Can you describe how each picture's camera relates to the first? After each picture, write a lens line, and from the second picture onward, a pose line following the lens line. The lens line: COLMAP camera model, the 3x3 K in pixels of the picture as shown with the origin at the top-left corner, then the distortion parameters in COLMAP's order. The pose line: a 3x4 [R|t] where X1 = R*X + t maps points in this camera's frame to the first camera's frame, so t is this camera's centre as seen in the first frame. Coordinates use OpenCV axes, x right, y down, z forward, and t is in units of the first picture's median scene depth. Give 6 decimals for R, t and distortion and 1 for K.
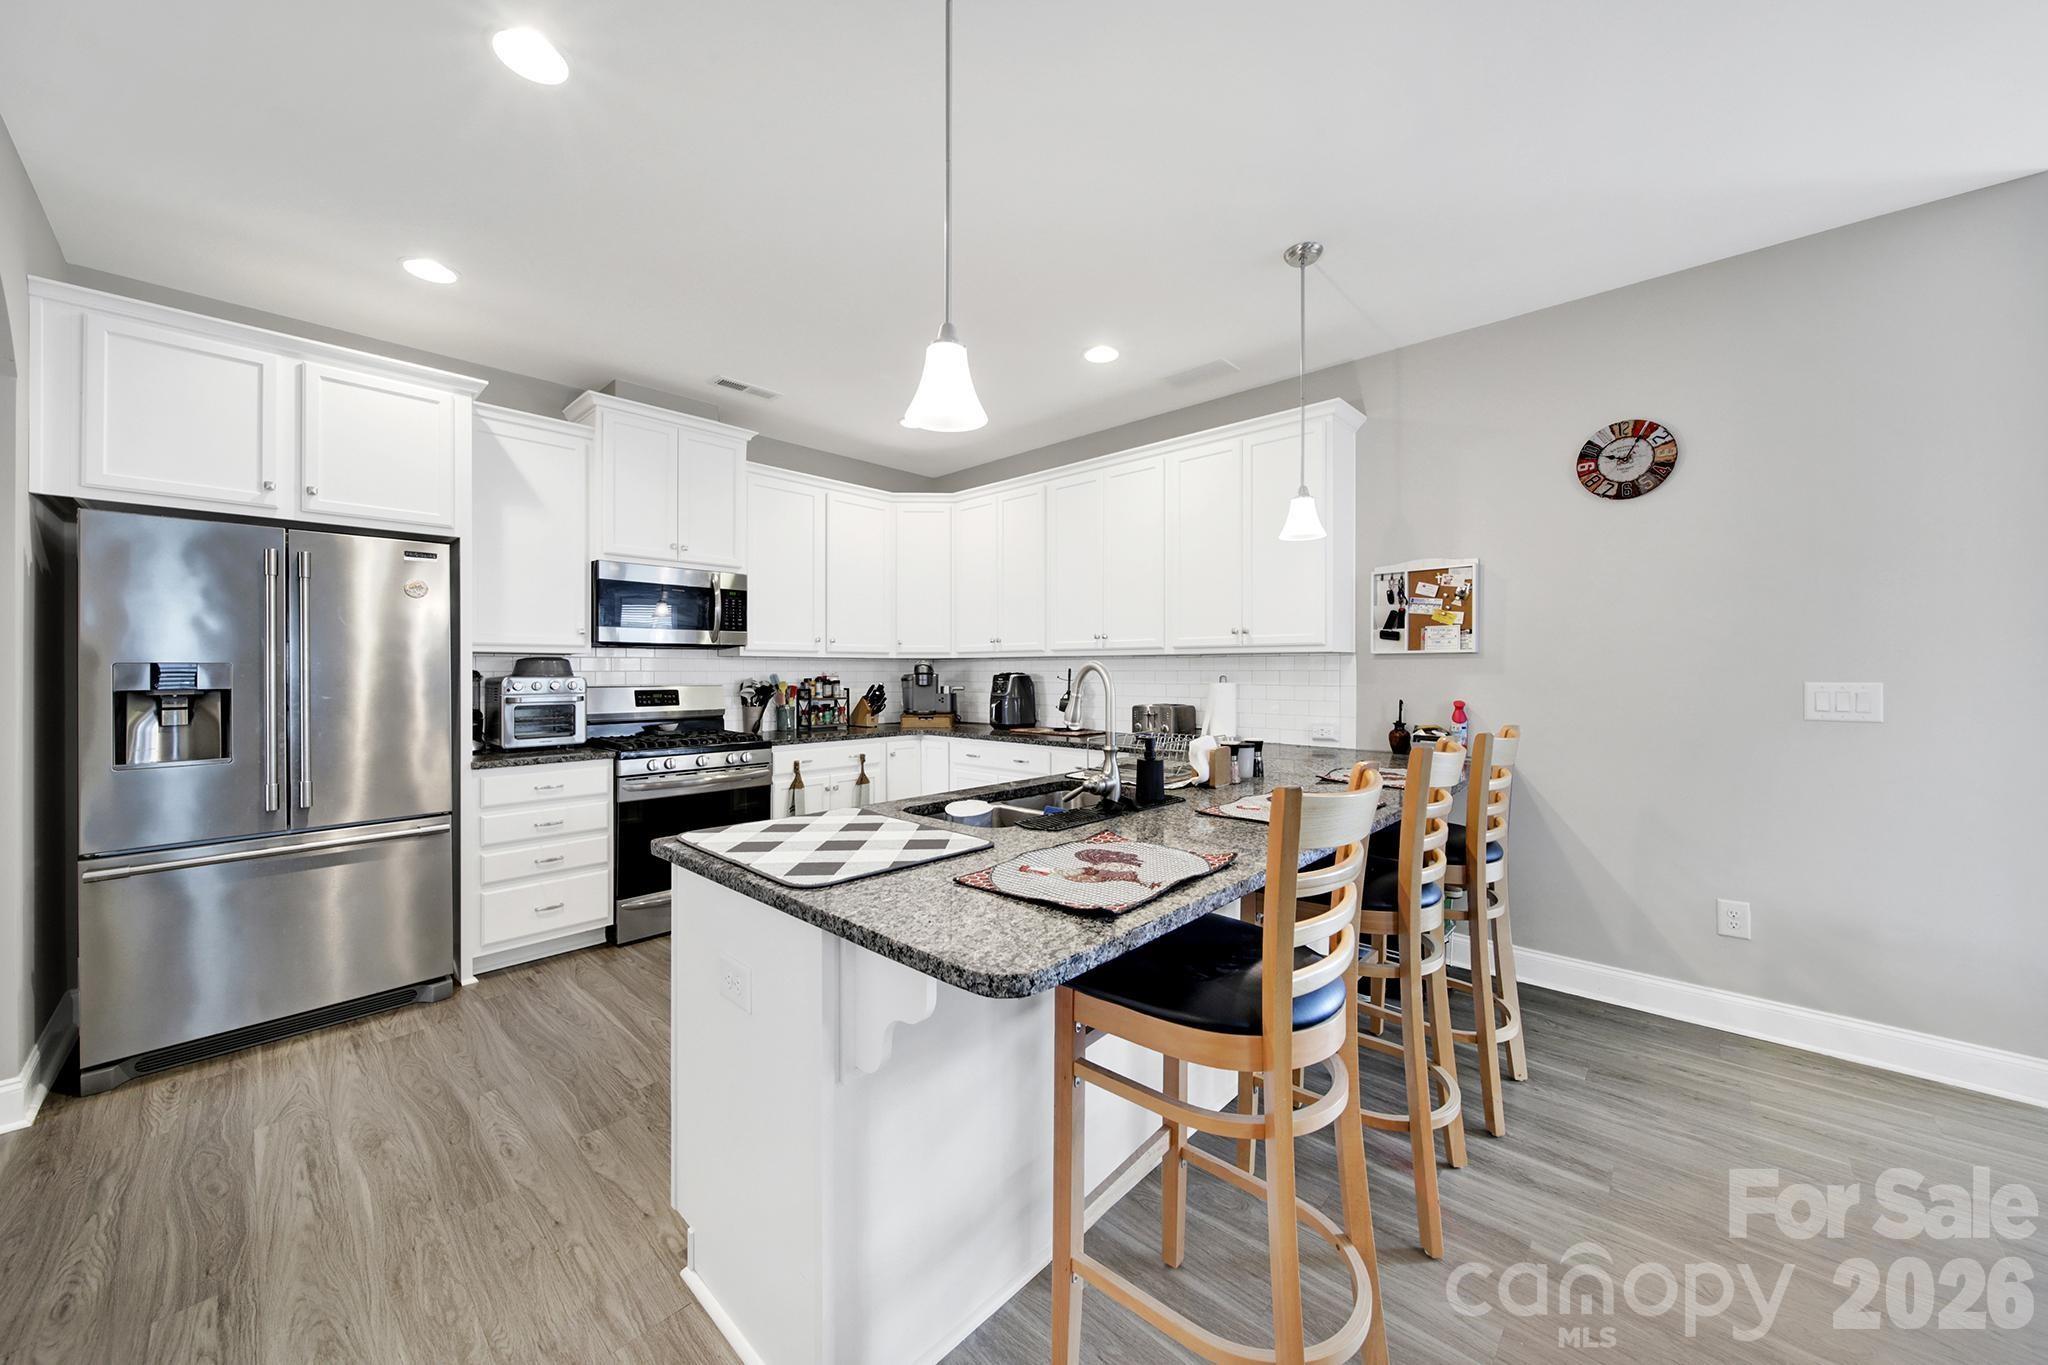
lens RADIAL K [[725.7, 0, 1026.4], [0, 725.7, 671.3], [0, 0, 1]] dist [-0.000490, -0.000075]
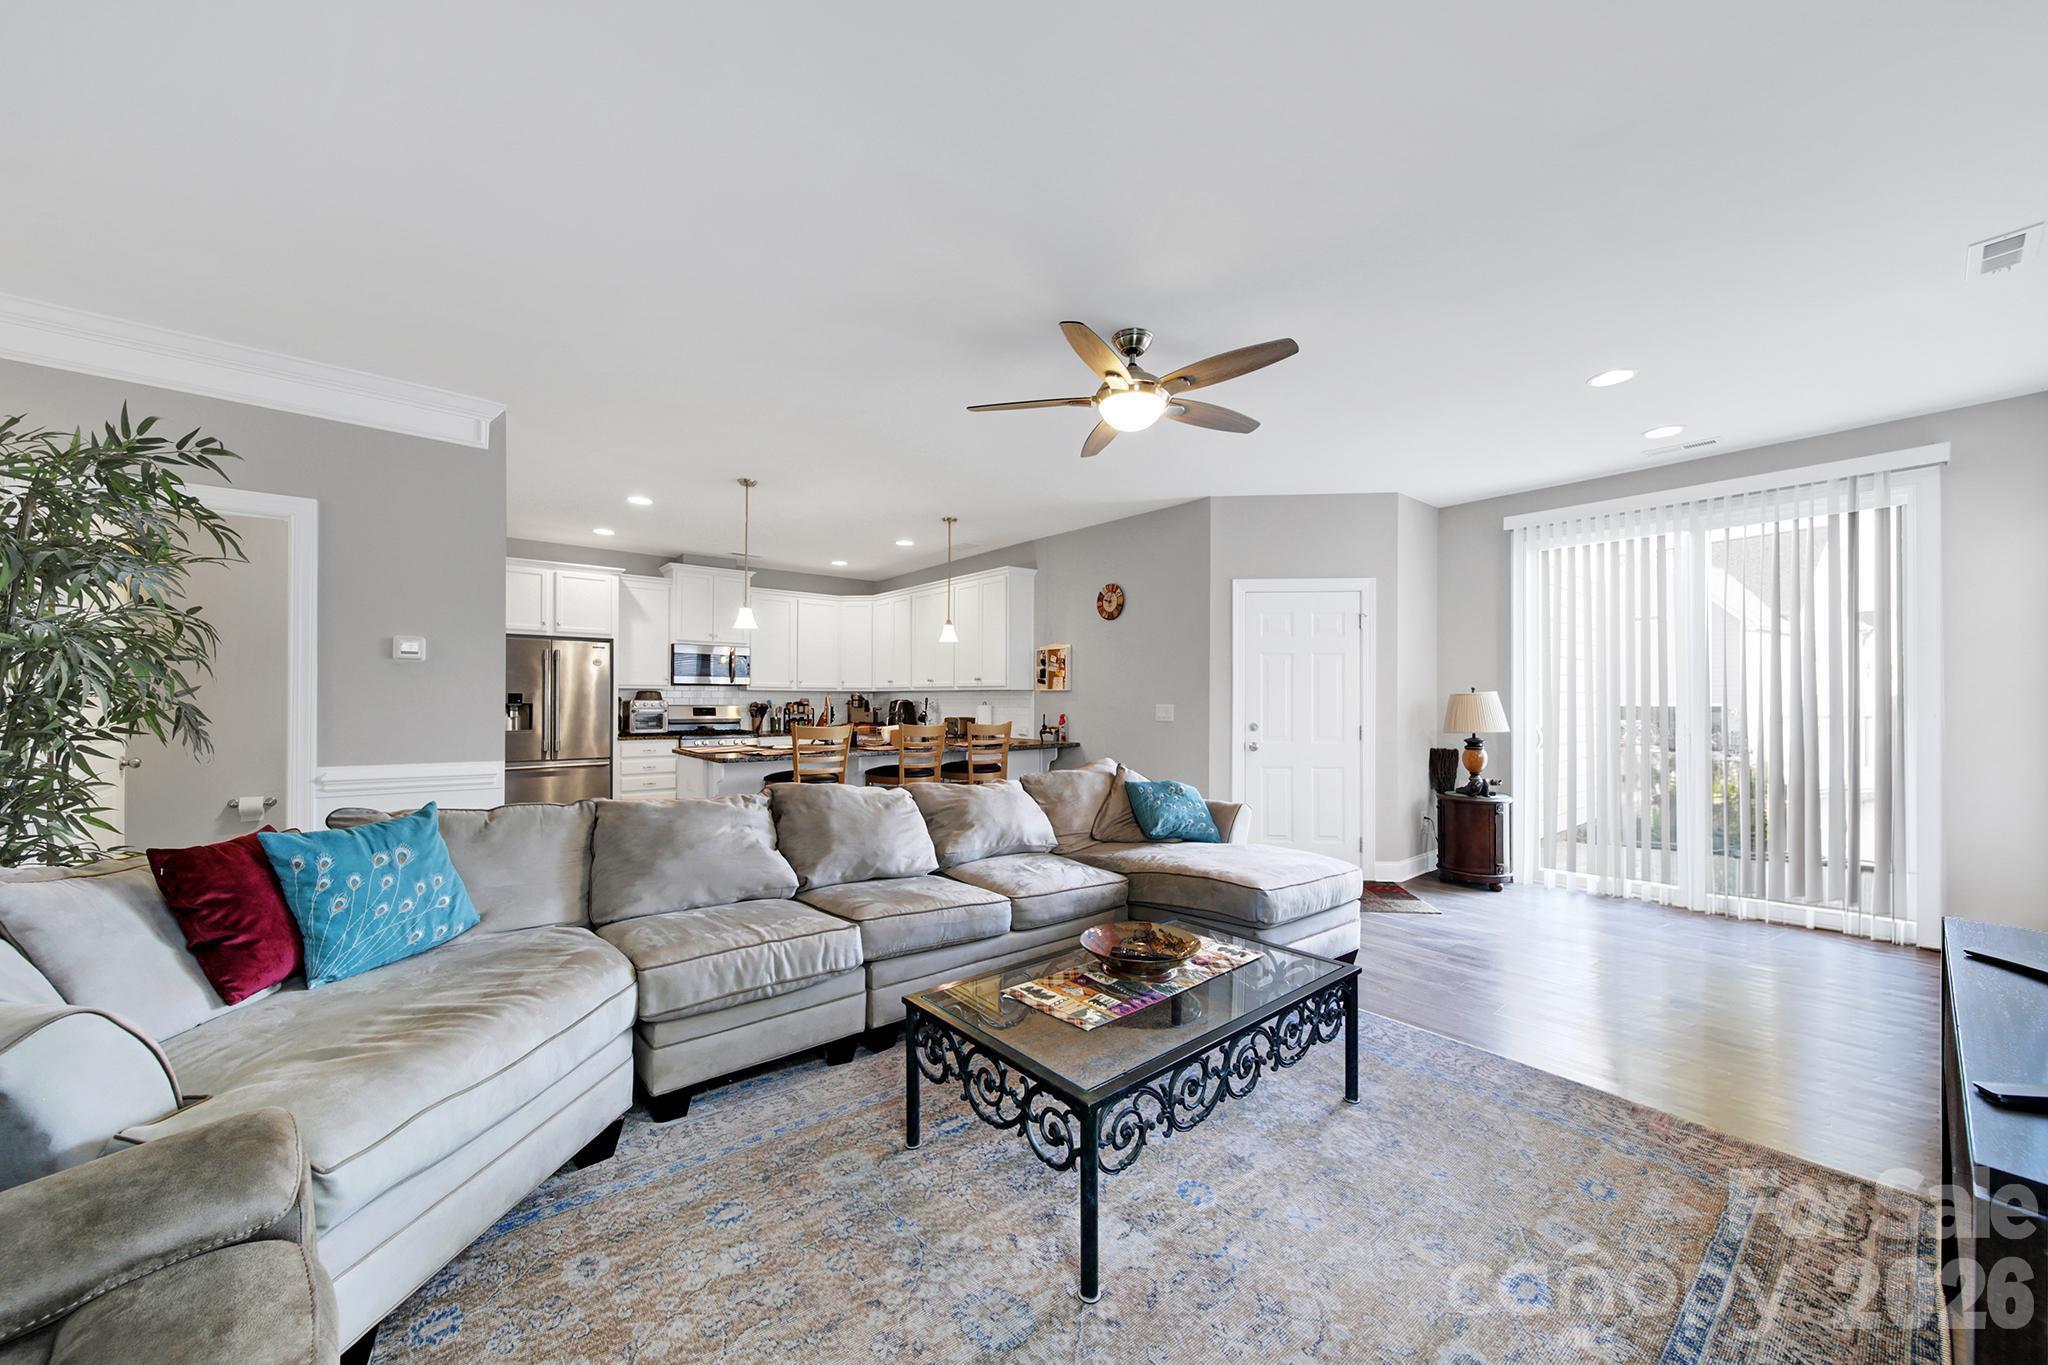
lens RADIAL K [[704.3, 0, 1024.4], [0, 704.3, 695.5], [0, 0, 1]] dist [-0.000772, -0.000030]
pose [[0.992572, 0.004285, -0.121586, 0.694347], [-0.005108, 0.999966, -0.006458, 0.001644], [0.121554, 0.007031, 0.992560, -0.935382]]
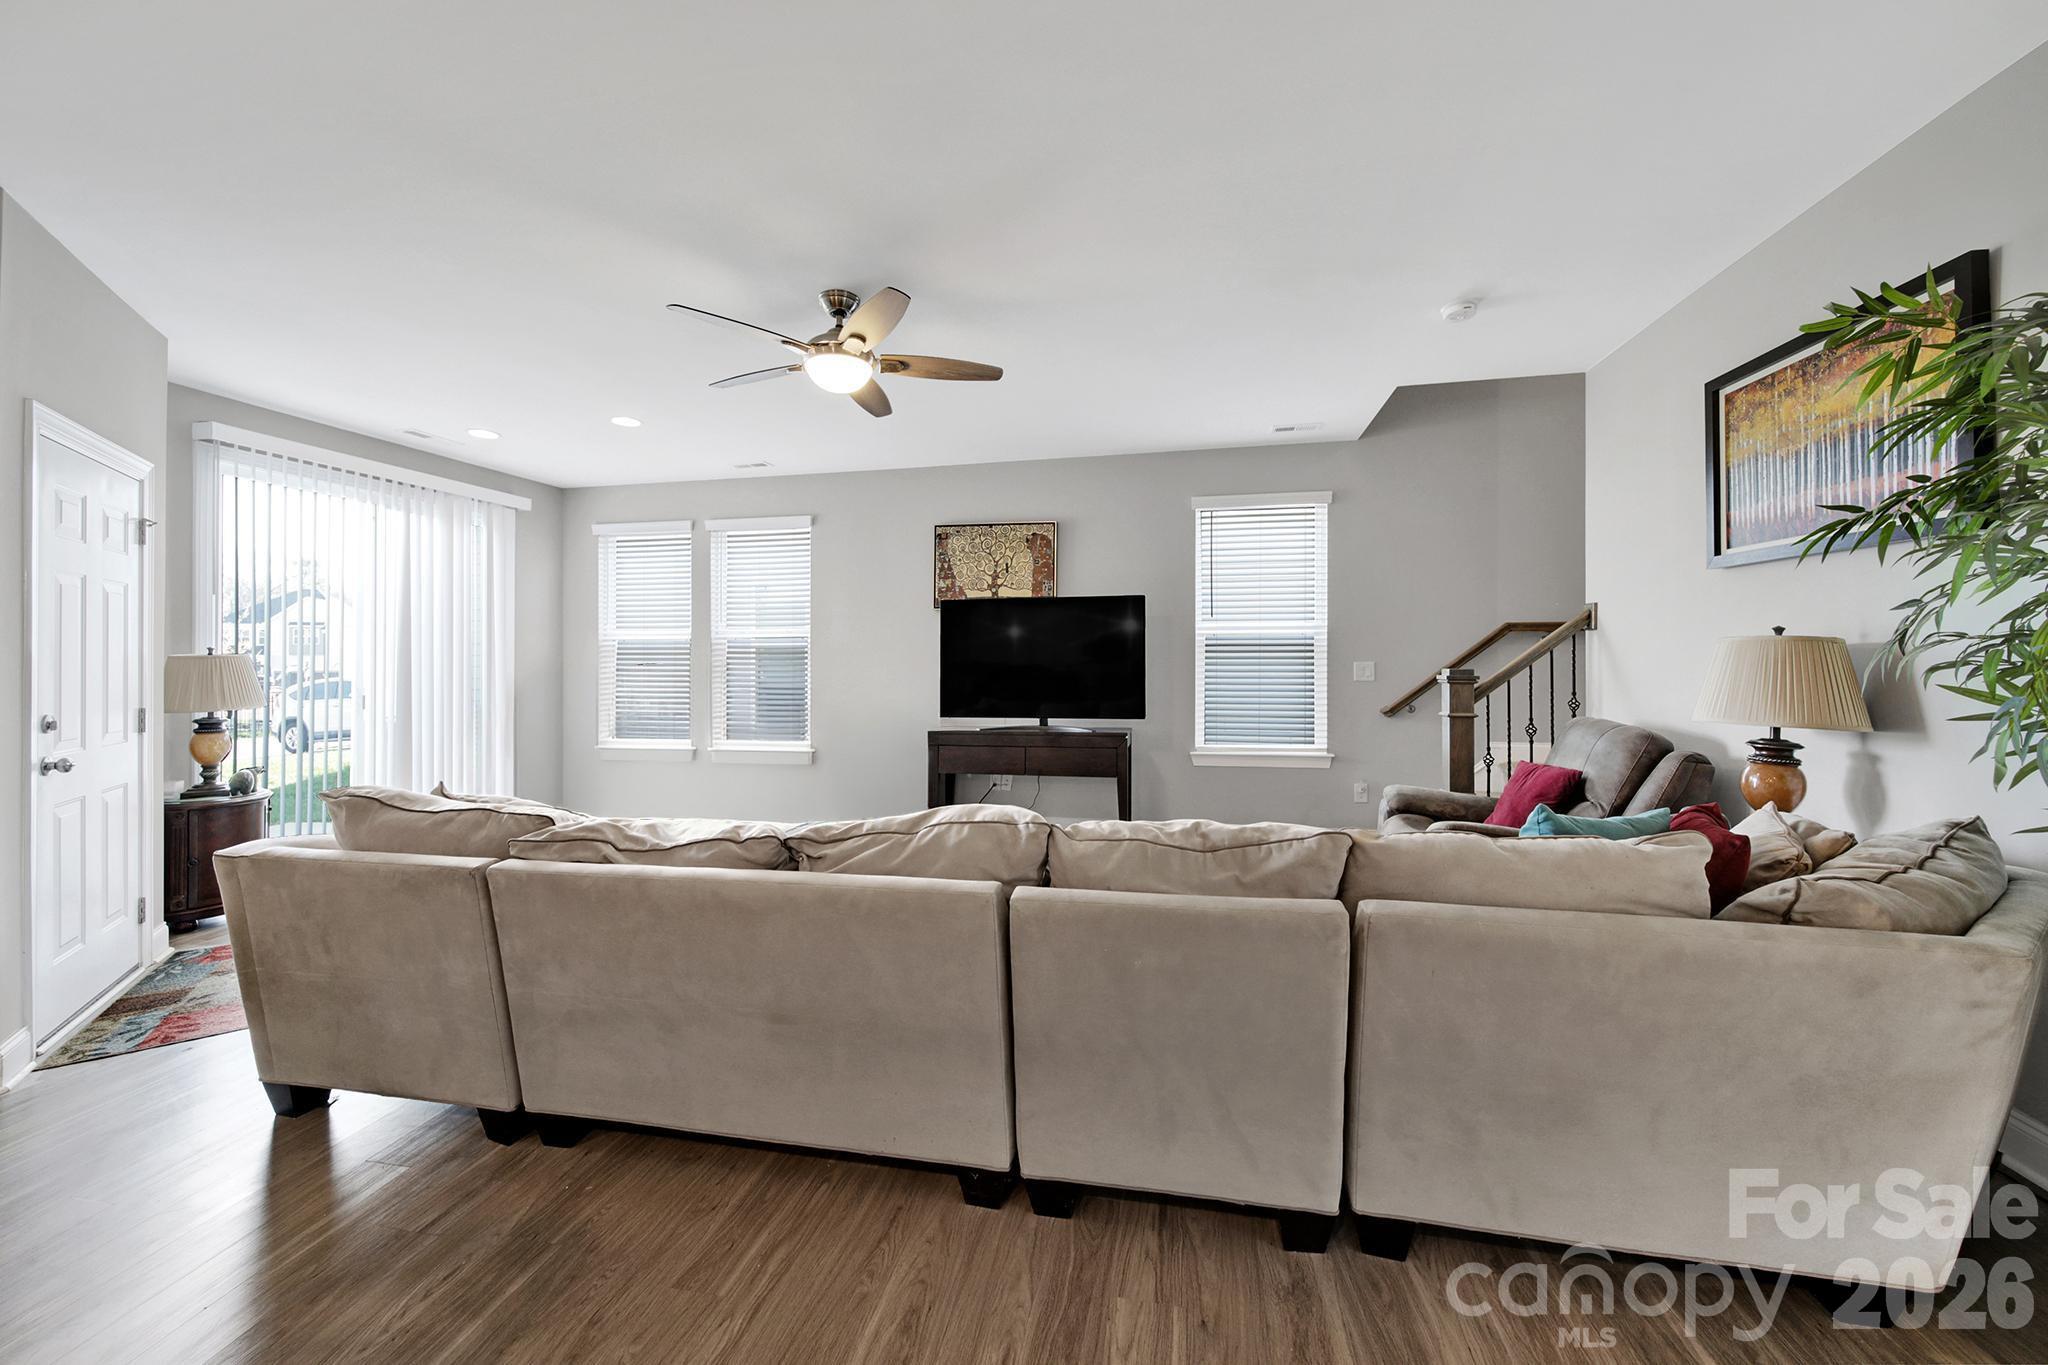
lens RADIAL K [[749.9, 0, 1029.8], [0, 749.9, 656.2], [0, 0, 1]] dist [-0.017776, -0.000016]
pose [[-0.511949, 0.009522, 0.858963, -0.165520], [0.006688, 0.999952, -0.007099, 0.001859], [-0.858990, 0.002110, -0.511988, 0.163023]]
